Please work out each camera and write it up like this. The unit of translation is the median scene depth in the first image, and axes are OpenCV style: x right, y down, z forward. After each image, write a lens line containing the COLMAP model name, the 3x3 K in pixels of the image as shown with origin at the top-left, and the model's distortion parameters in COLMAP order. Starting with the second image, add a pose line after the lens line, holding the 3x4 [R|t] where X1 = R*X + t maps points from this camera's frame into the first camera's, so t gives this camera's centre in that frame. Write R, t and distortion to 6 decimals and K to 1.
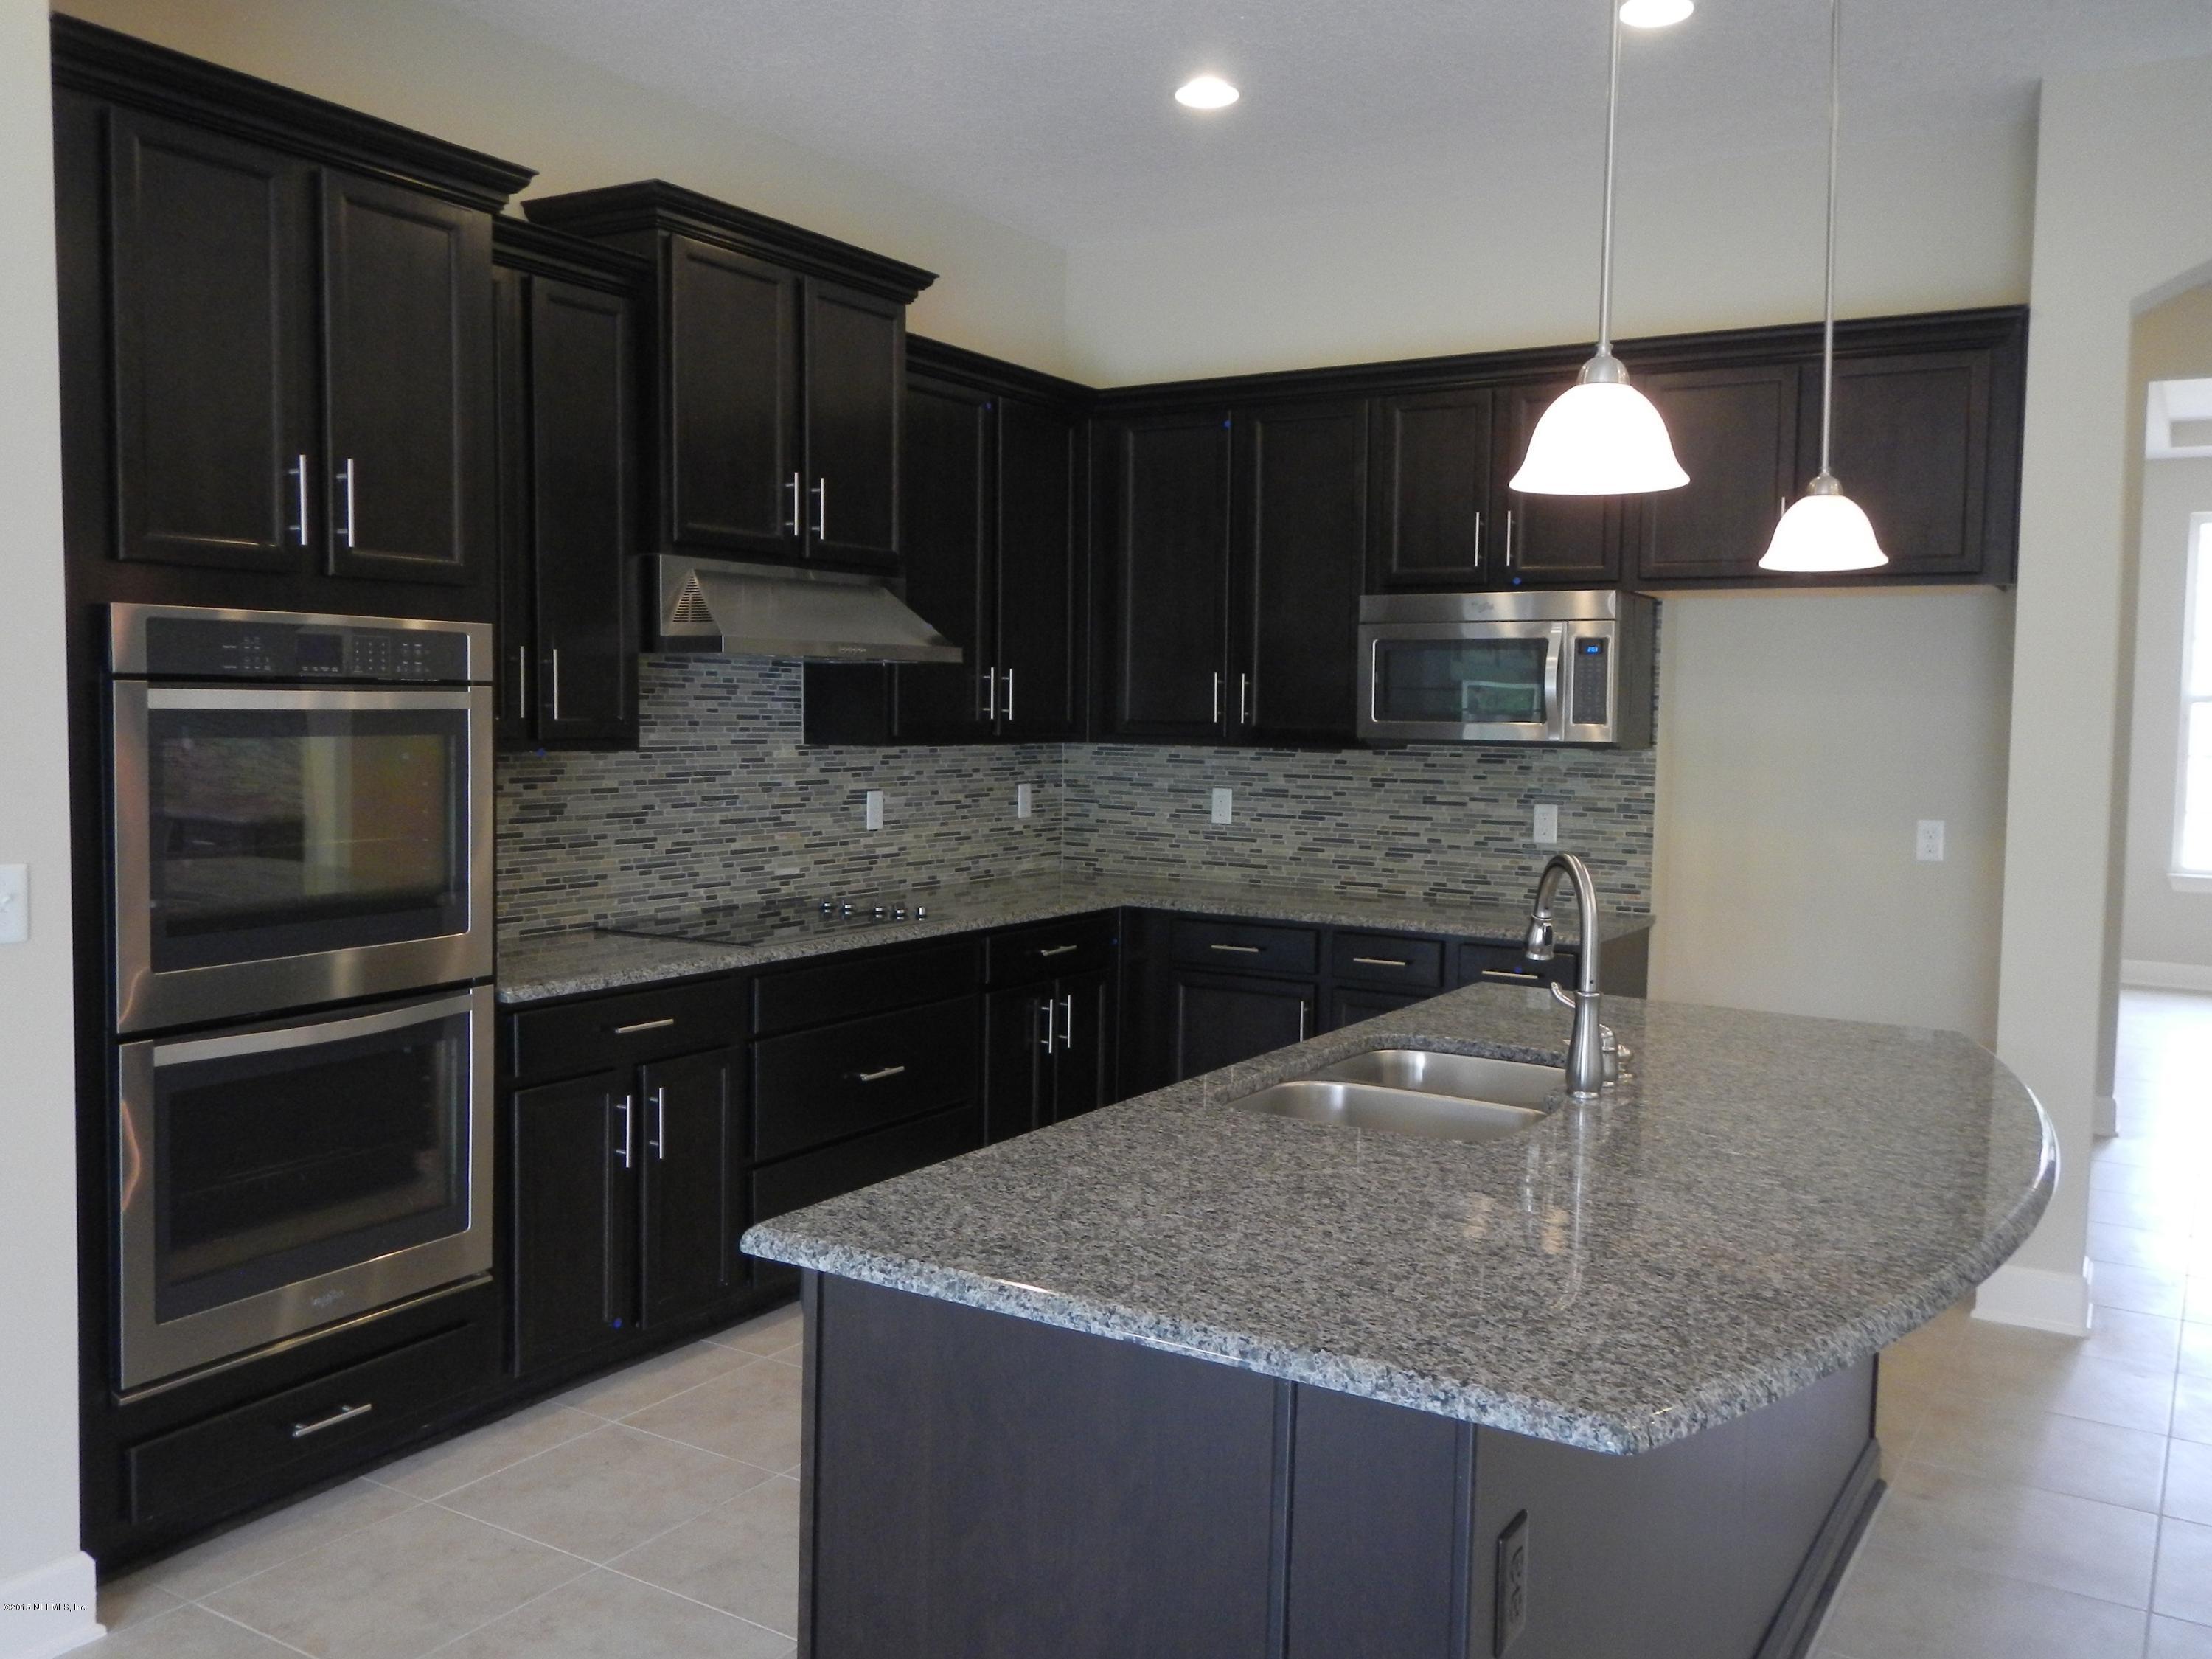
lens RADIAL K [[1807.3, 0, 1106.0], [0, 1807.3, 829.5], [0, 0, 1]] dist [0.030354, -0.013945]
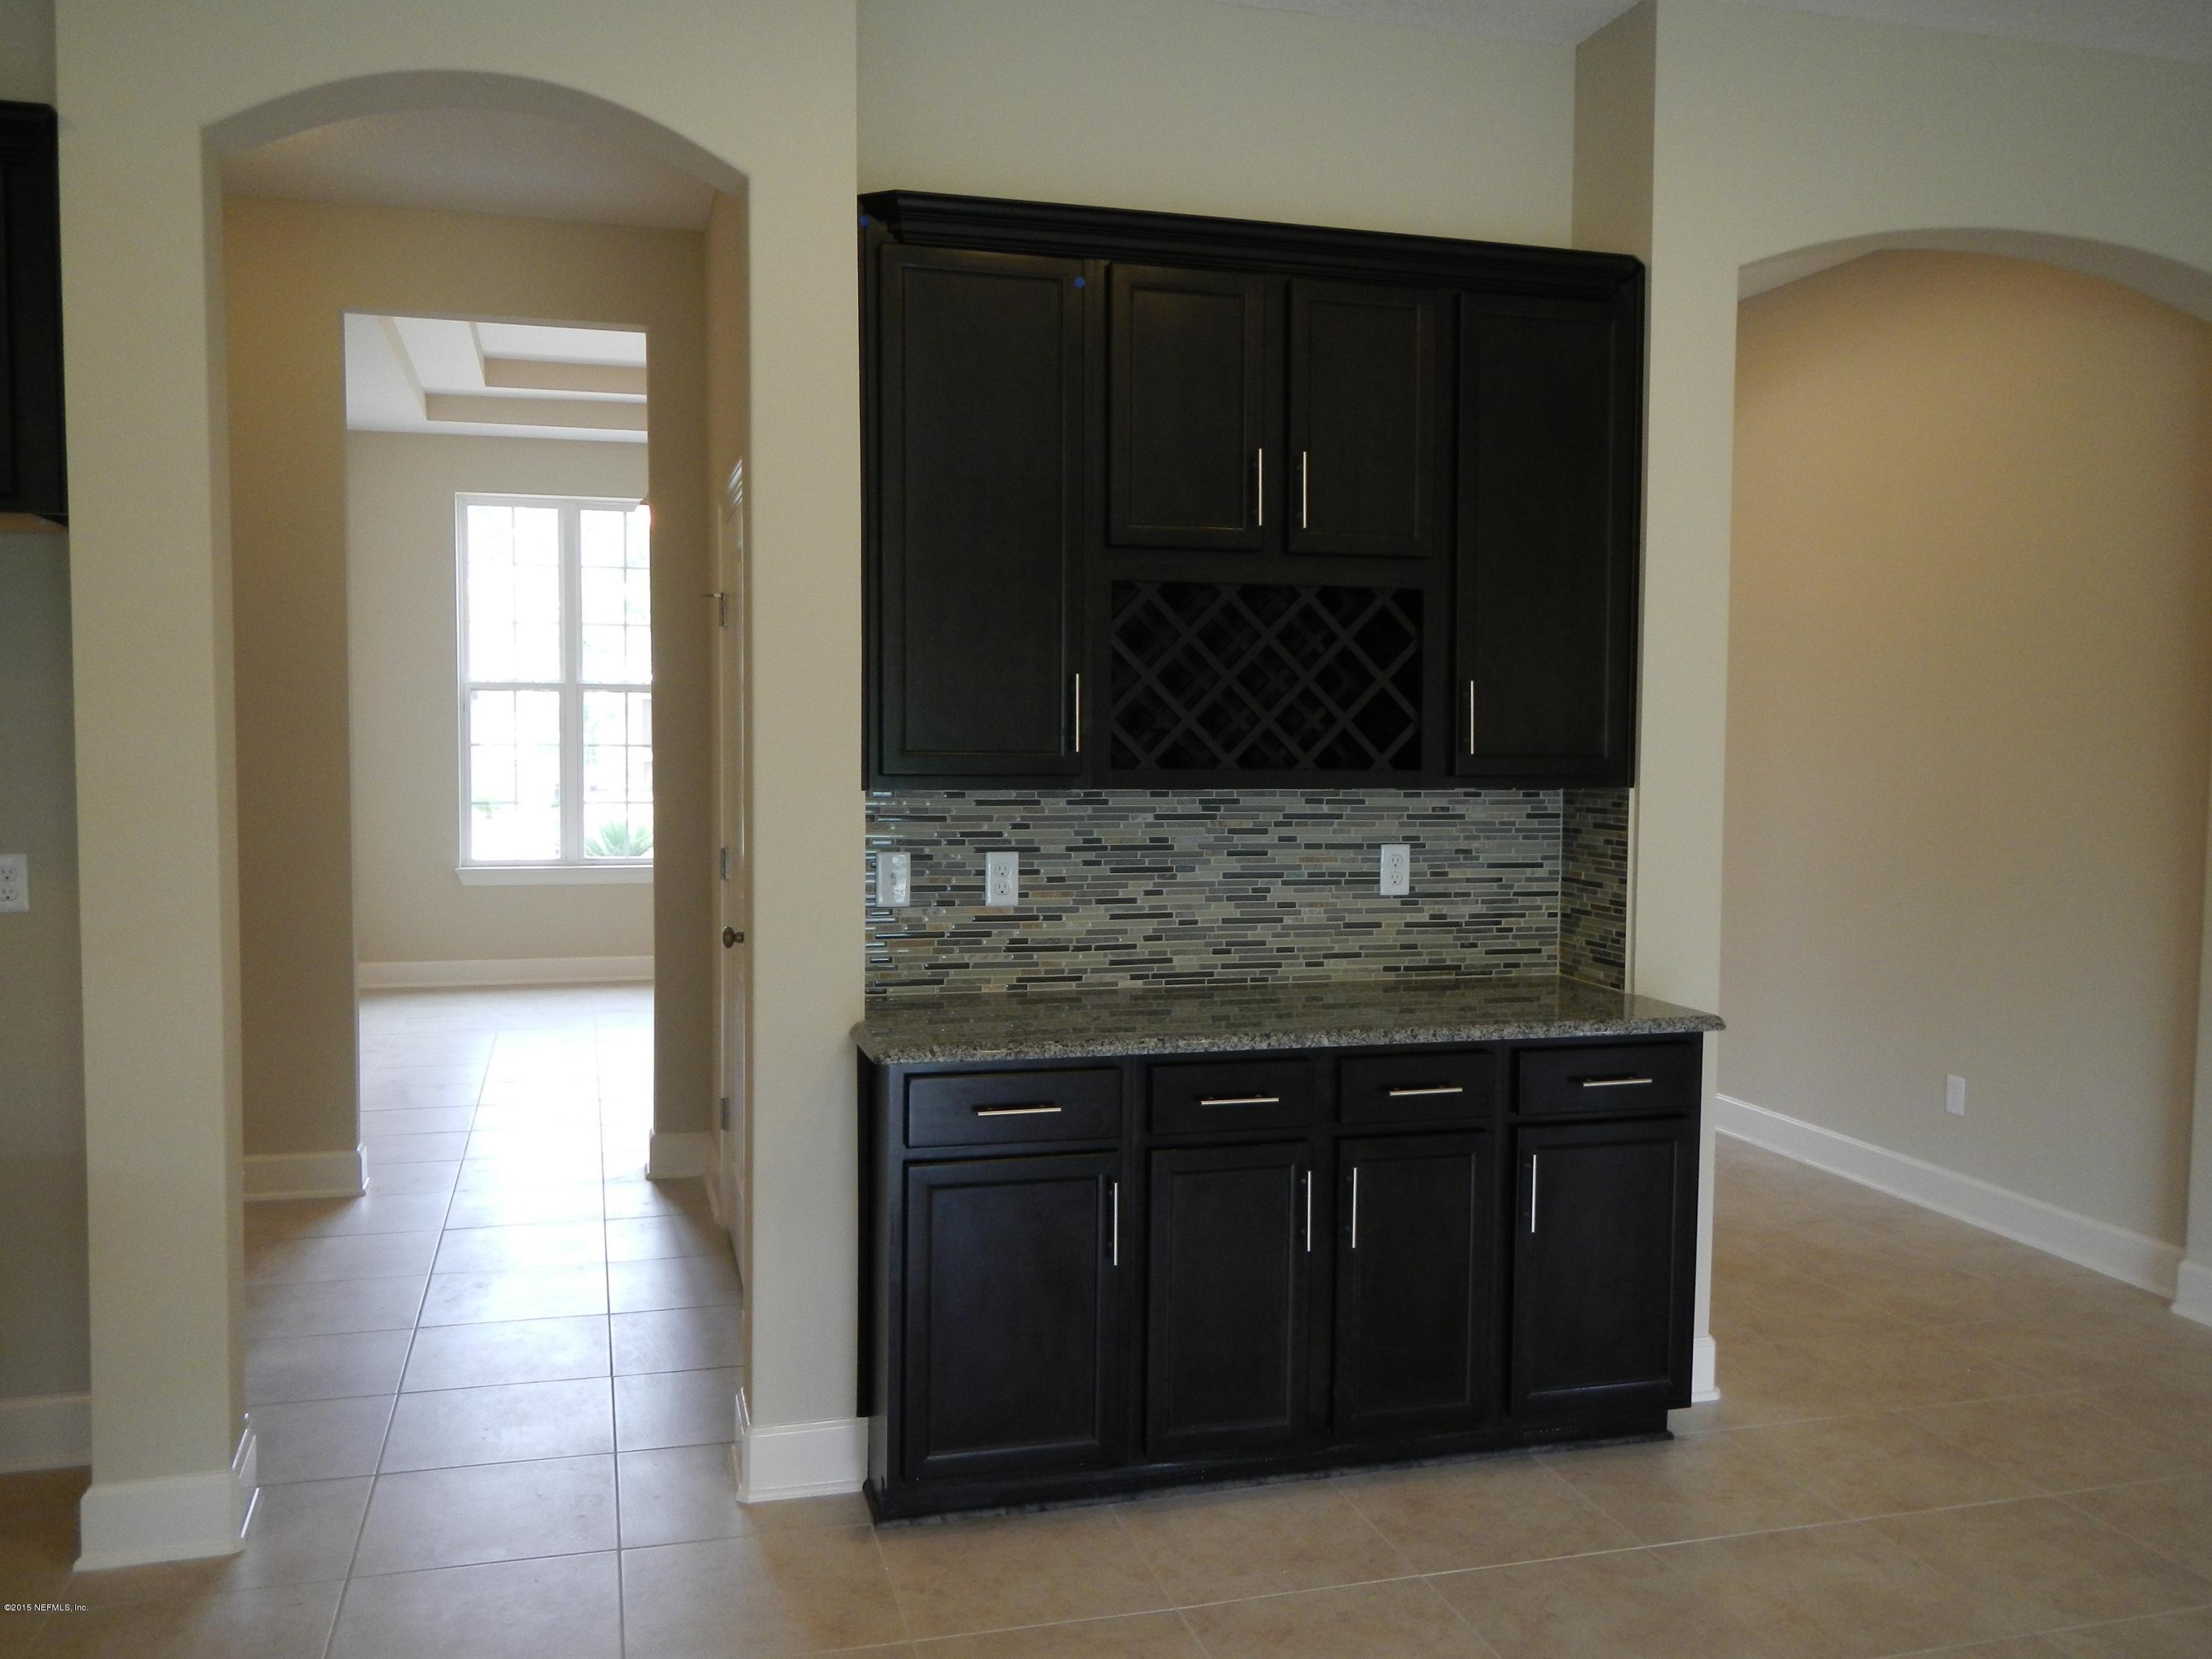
lens RADIAL K [[1828.7, 0, 1106.0], [0, 1828.7, 829.5], [0, 0, 1]] dist [0.007213, -0.014337]
pose [[0.670476, -0.062188, 0.739320, 0.224931], [0.058854, 0.997799, 0.030556, -0.011460], [-0.739593, 0.023025, 0.672660, 0.220049]]
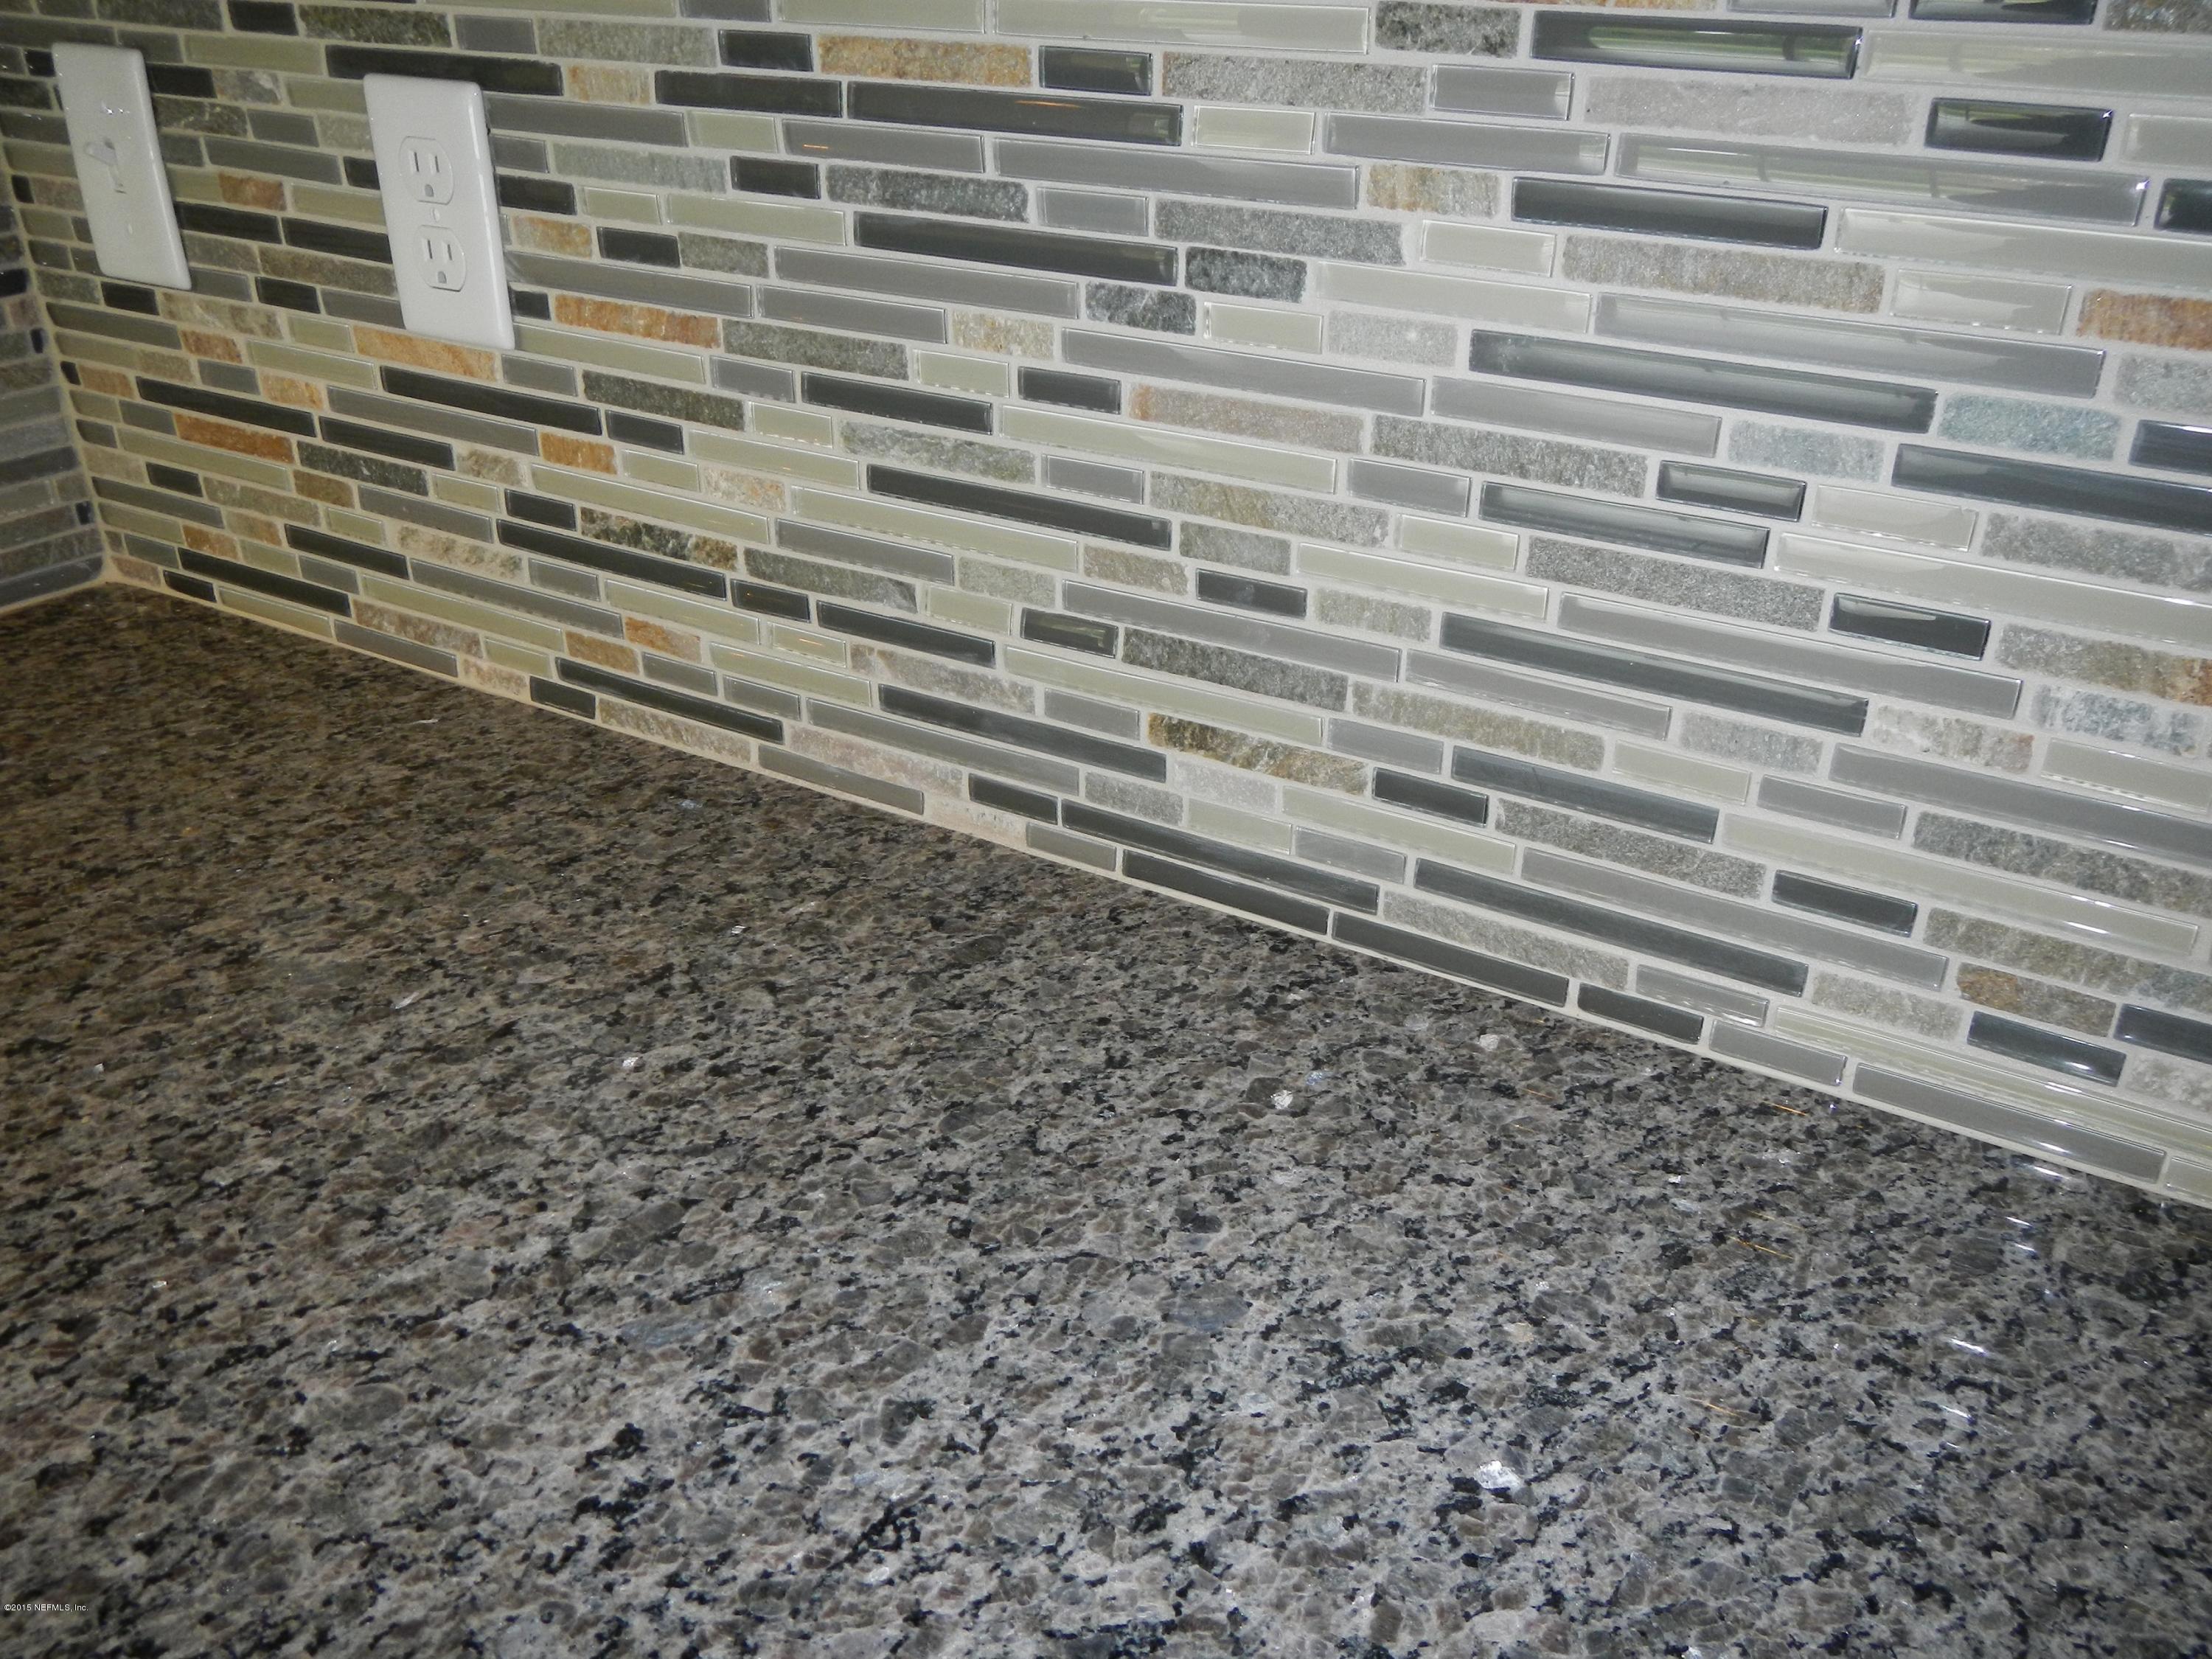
lens RADIAL K [[1828.7, 0, 1106.0], [0, 1828.7, 829.5], [0, 0, 1]] dist [0.007213, -0.014337]
pose [[0.999925, -0.012215, -0.000129, 0.843069], [0.011298, 0.920718, 0.390065, 0.018465], [-0.004646, -0.390038, 0.920787, 0.607213]]
